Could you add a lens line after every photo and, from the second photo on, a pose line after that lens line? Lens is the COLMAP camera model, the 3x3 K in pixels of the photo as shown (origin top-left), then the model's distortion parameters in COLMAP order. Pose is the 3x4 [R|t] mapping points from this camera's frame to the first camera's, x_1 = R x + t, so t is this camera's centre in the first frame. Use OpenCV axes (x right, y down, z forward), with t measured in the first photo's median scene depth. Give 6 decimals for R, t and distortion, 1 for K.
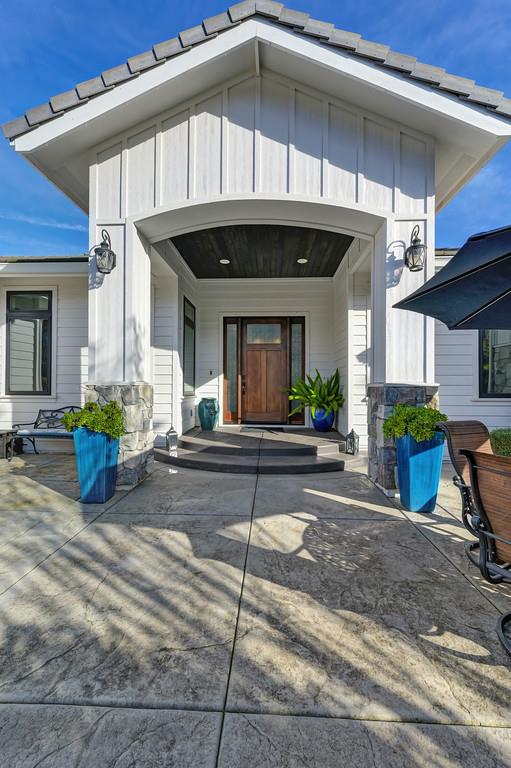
lens RADIAL K [[304.9, 0, 255.1], [0, 304.9, 388.4], [0, 0, 1]] dist [-0.001884, 0.000660]
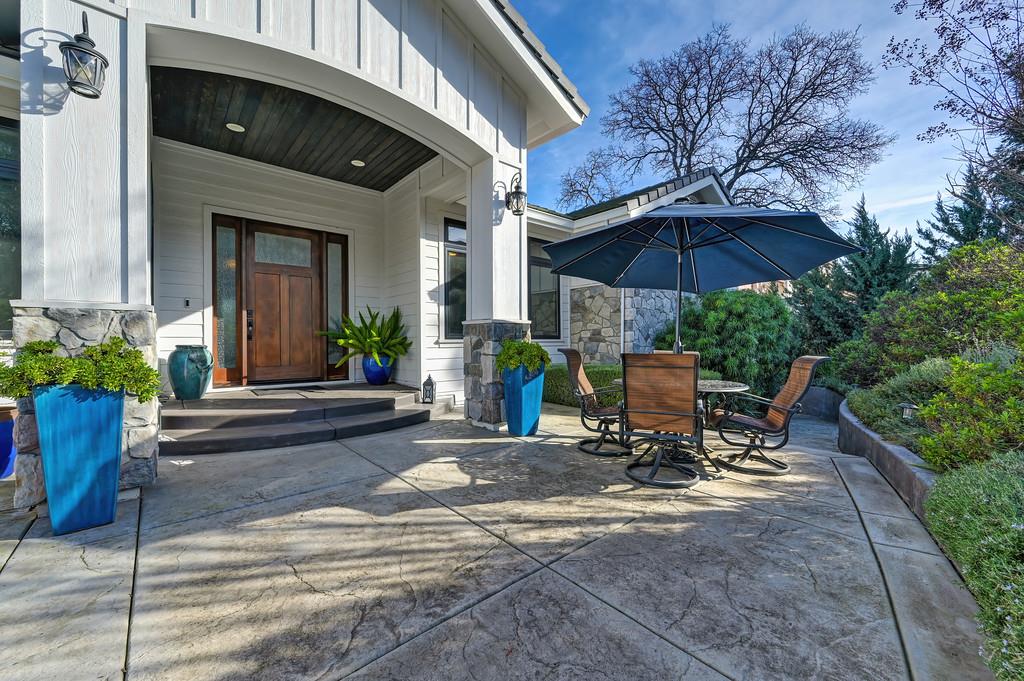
lens RADIAL K [[406.5, 0, 516.6], [0, 406.5, 347.8], [0, 0, 1]] dist [-0.001884, 0.000660]
pose [[0.714769, -0.019643, 0.699085, -0.467144], [0.010825, 0.999796, 0.017025, 0.055542], [-0.699277, -0.004601, 0.714836, -0.024826]]
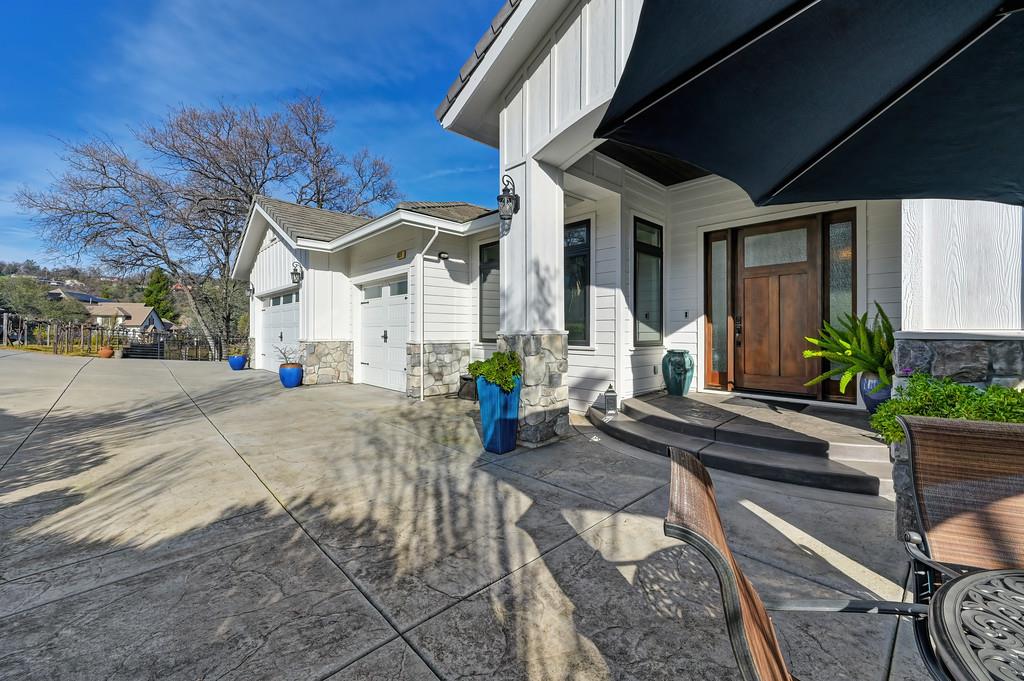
lens RADIAL K [[406.5, 0, 513.4], [0, 406.5, 337.3], [0, 0, 1]] dist [-0.001884, 0.000660]
pose [[0.718887, 0.006734, -0.695094, 0.434072], [-0.000732, 0.999960, 0.008930, -0.013462], [0.695126, -0.005910, 0.718863, 0.080613]]
